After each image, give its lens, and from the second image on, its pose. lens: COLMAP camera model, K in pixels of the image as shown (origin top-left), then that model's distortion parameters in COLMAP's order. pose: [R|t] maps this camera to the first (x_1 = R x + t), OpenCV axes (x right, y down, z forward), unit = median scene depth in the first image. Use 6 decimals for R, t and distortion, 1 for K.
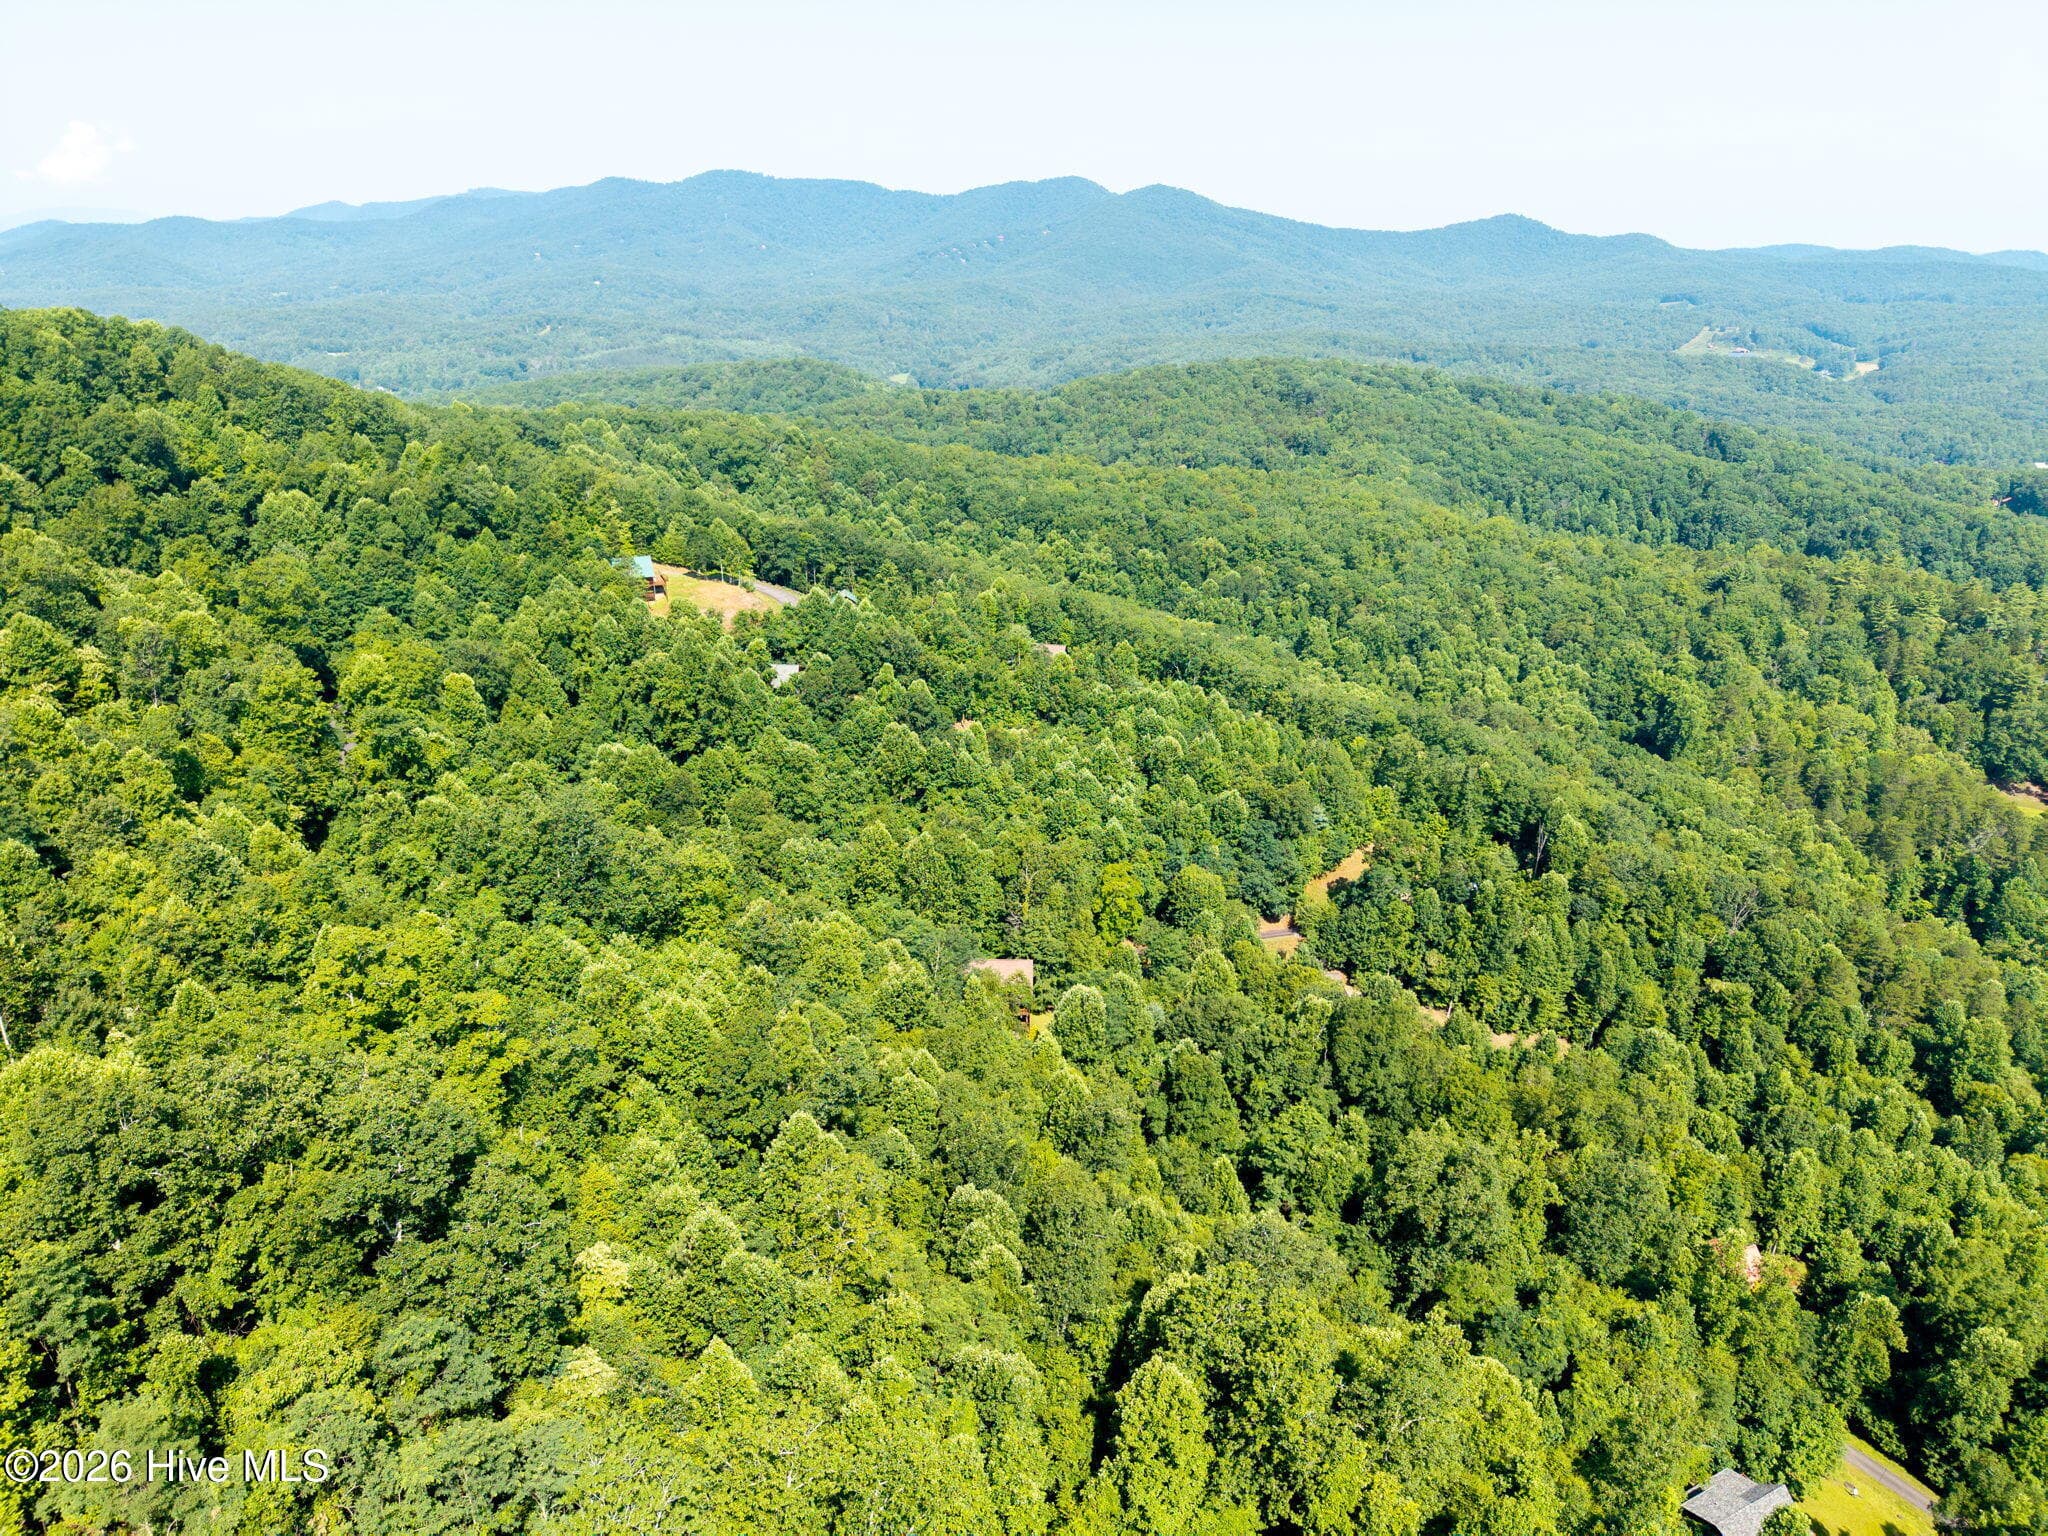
lens RADIAL K [[1344.2, 0, 1028.6], [0, 1344.2, 765.9], [0, 0, 1]] dist [-0.002649, -0.005011]
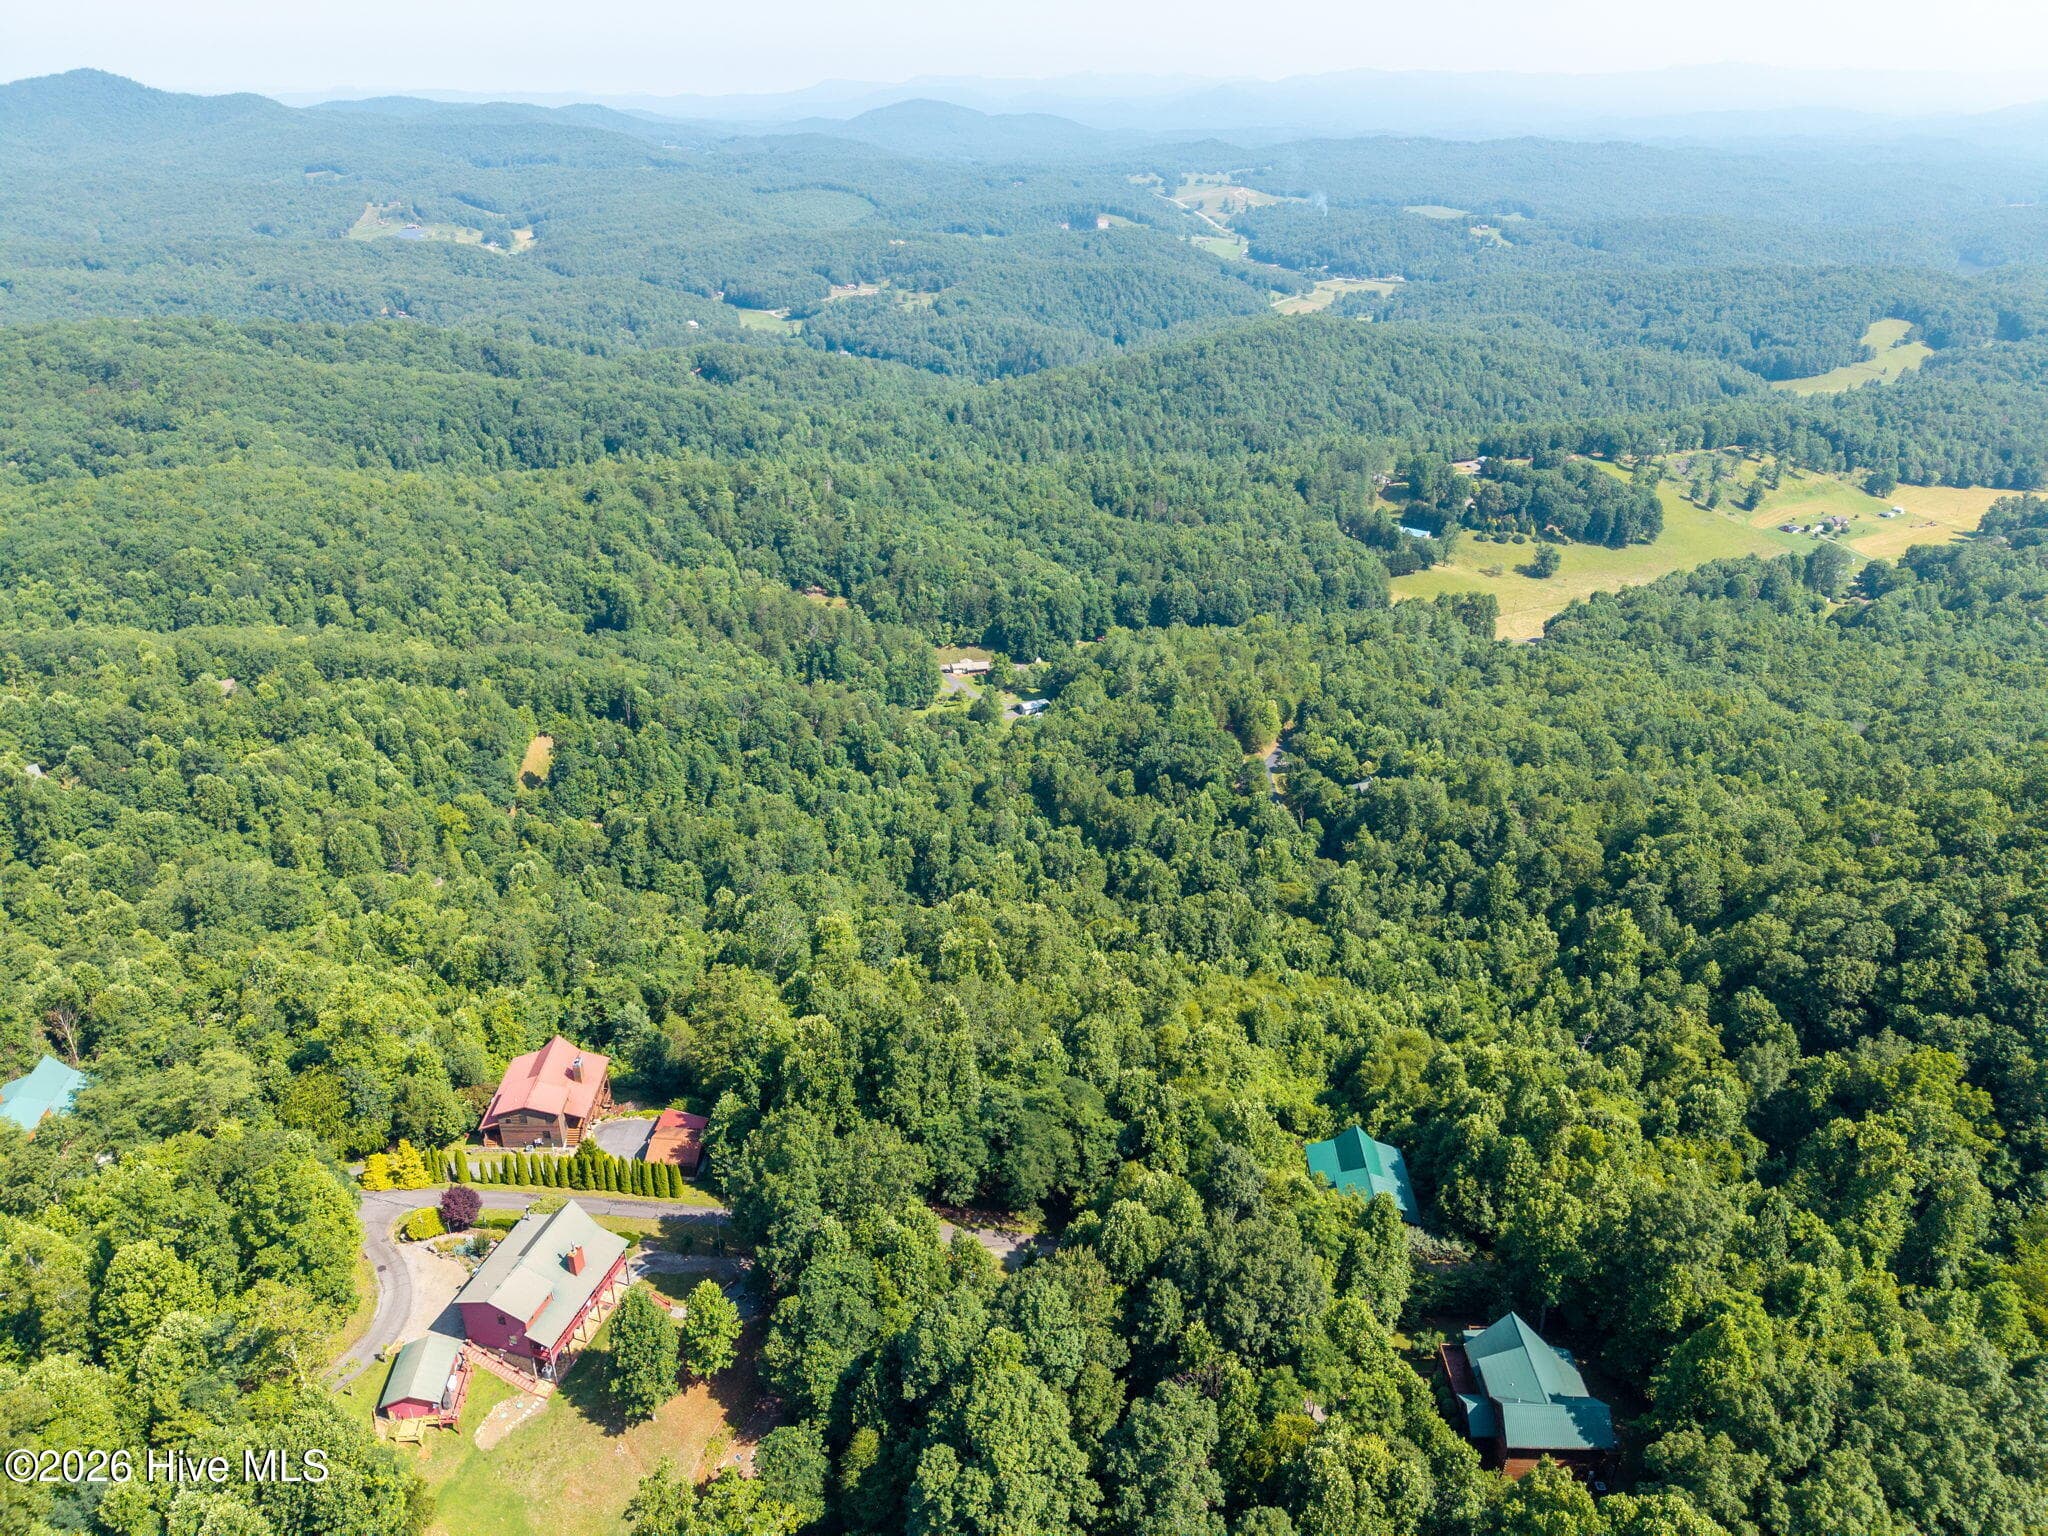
lens RADIAL K [[1340.7, 0, 994.6], [0, 1340.7, 769.5], [0, 0, 1]] dist [0.034298, -0.044324]
pose [[0.638926, -0.341659, 0.689233, -0.323193], [0.268443, 0.938662, 0.216454, -0.071983], [-0.720910, 0.046722, 0.691452, -0.288612]]
